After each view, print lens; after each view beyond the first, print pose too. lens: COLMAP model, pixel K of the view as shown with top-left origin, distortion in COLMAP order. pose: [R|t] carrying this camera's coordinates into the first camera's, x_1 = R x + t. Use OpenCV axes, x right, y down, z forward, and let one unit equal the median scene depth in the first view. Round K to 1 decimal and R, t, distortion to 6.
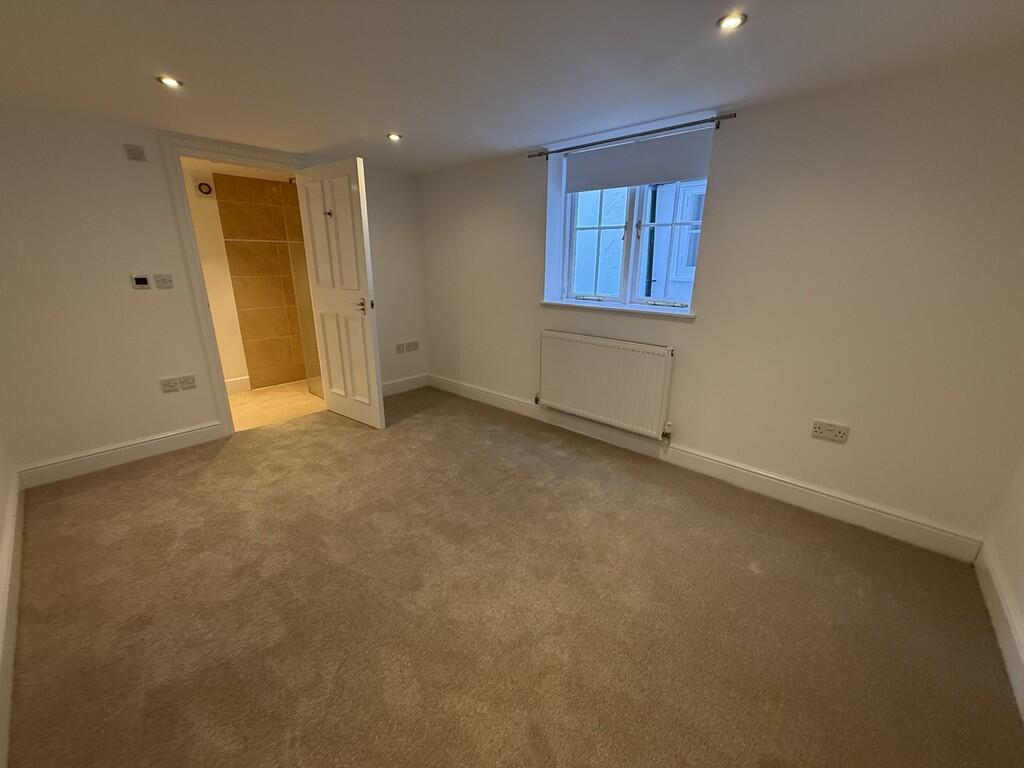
lens RADIAL K [[407.1, 0, 512.0], [0, 407.1, 384.0], [0, 0, 1]] dist [-0.000065, -0.000004]
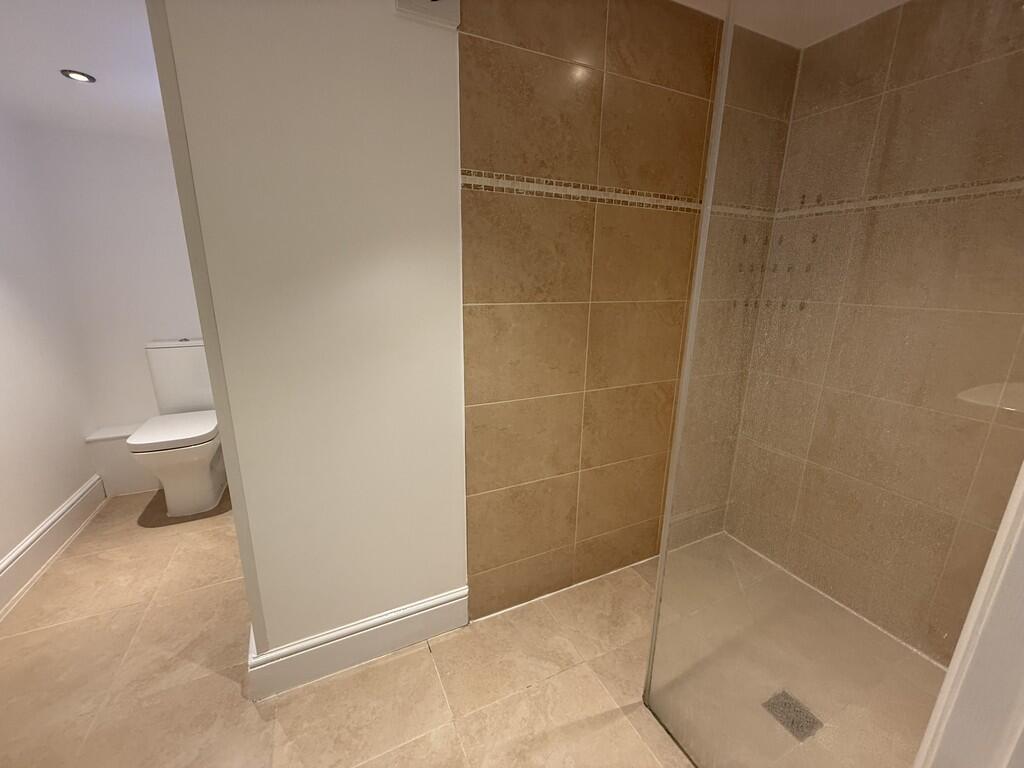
lens RADIAL K [[407.1, 0, 512.0], [0, 407.1, 384.0], [0, 0, 1]] dist [-0.000065, -0.000004]
pose [[0.916283, 0.106851, -0.386015, -0.510981], [-0.122355, 0.992362, -0.015743, -0.194554], [0.381384, 0.061656, 0.922358, 0.704050]]
